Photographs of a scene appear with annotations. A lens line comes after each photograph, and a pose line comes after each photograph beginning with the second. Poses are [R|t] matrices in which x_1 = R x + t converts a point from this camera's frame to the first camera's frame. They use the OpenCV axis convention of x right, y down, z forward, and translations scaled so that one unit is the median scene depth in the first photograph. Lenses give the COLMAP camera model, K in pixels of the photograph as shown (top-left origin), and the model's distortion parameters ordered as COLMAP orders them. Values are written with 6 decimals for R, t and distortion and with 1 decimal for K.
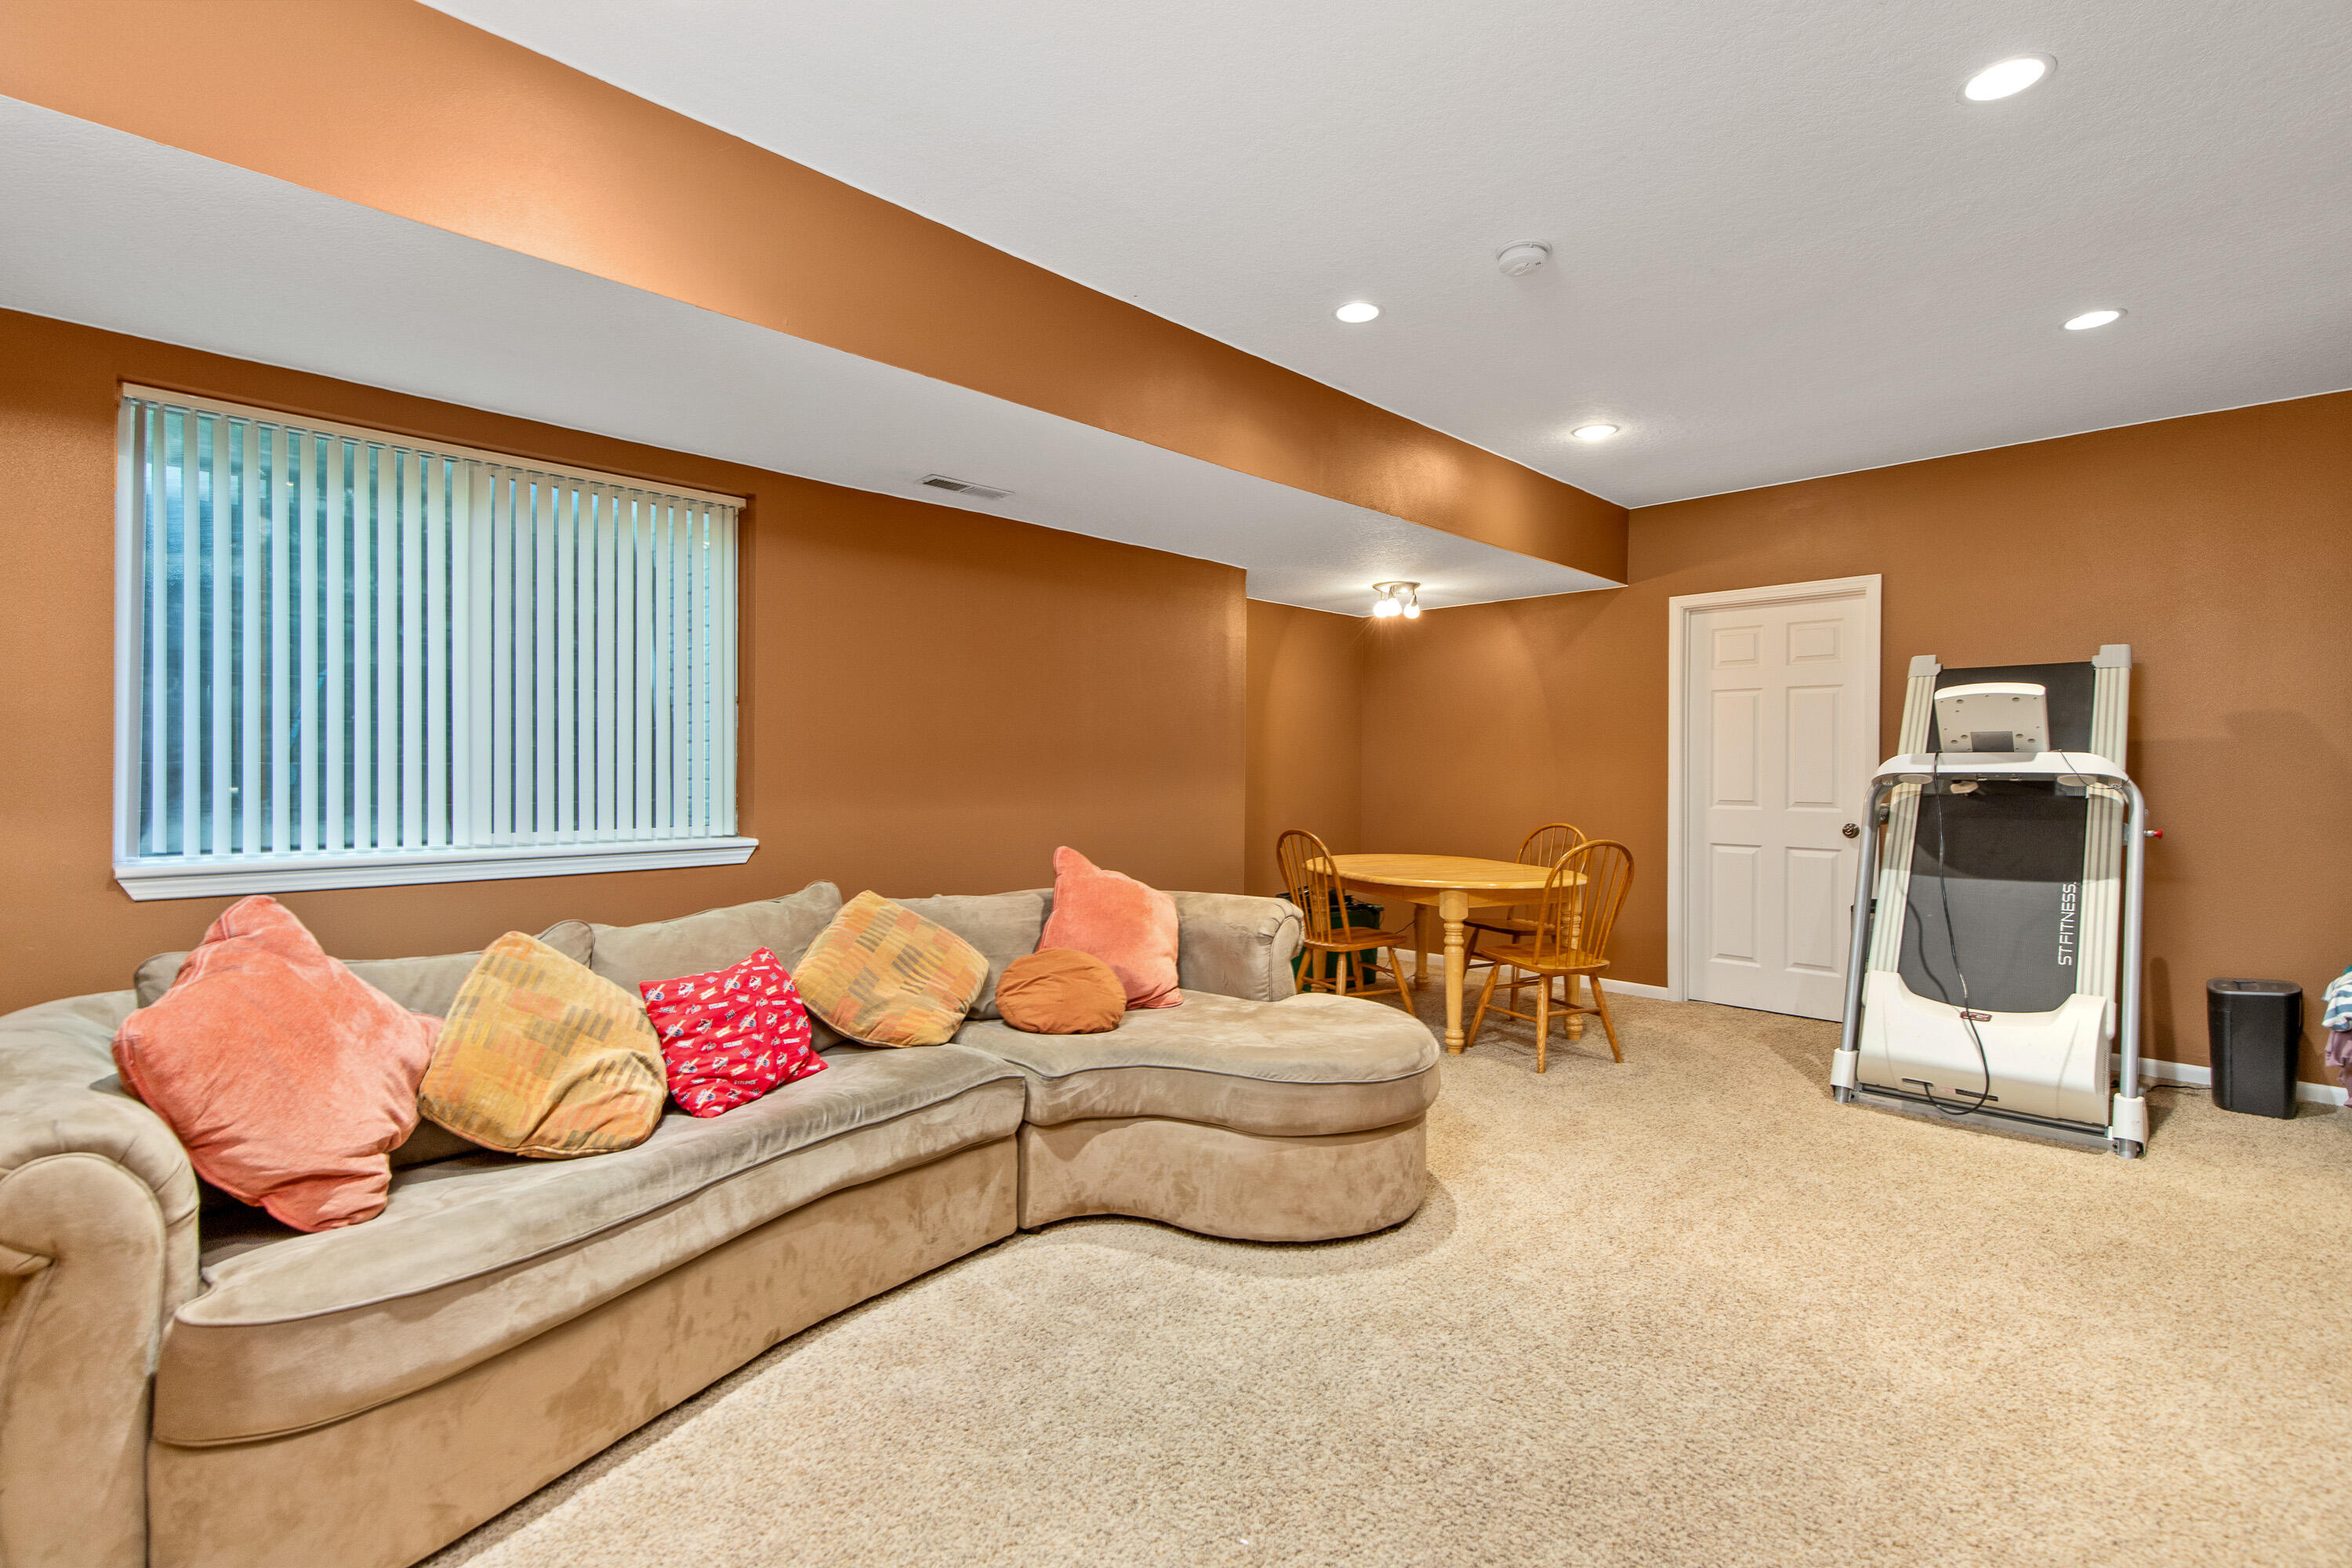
lens RADIAL K [[1053.8, 0, 1176.0], [0, 1053.8, 784.0], [0, 0, 1]] dist [-0.000677, -0.000140]
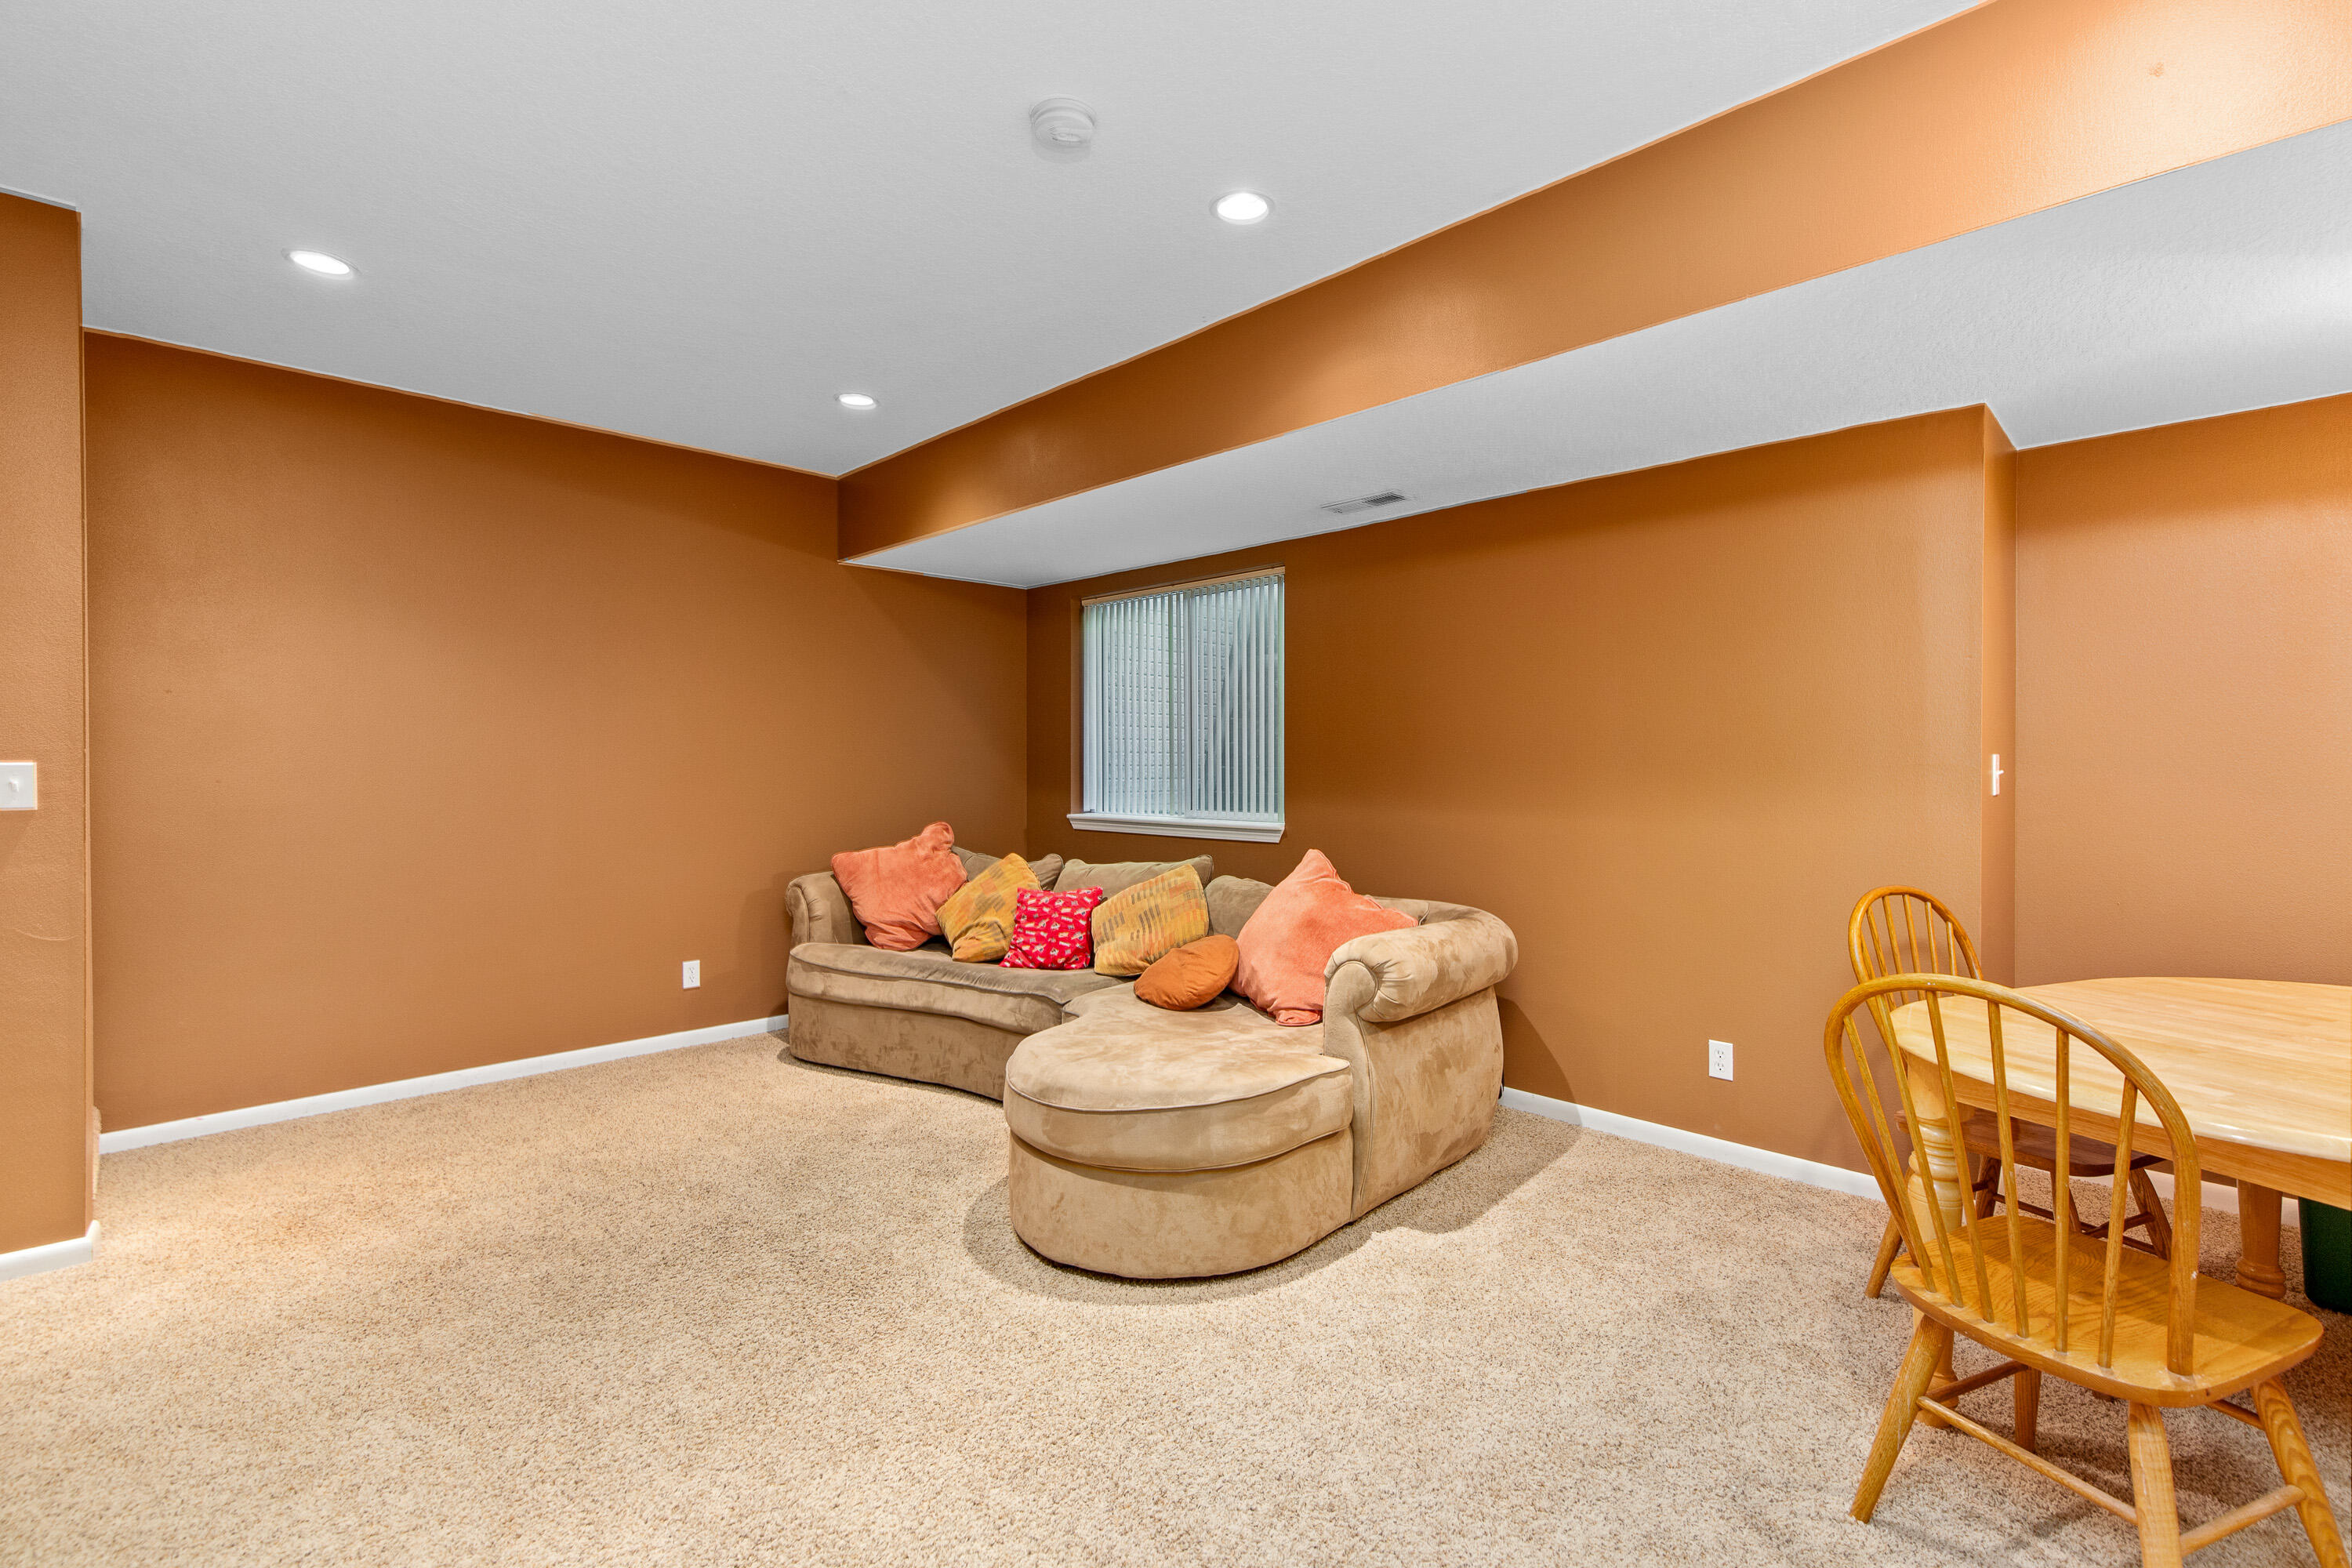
lens RADIAL K [[1053.8, 0, 1176.0], [0, 1053.8, 784.0], [0, 0, 1]] dist [-0.000677, -0.000140]
pose [[-0.012227, 0.011017, -0.999865, 1.245800], [-0.012287, 0.999862, 0.011167, -0.014832], [0.999850, 0.012422, -0.012090, 1.226805]]
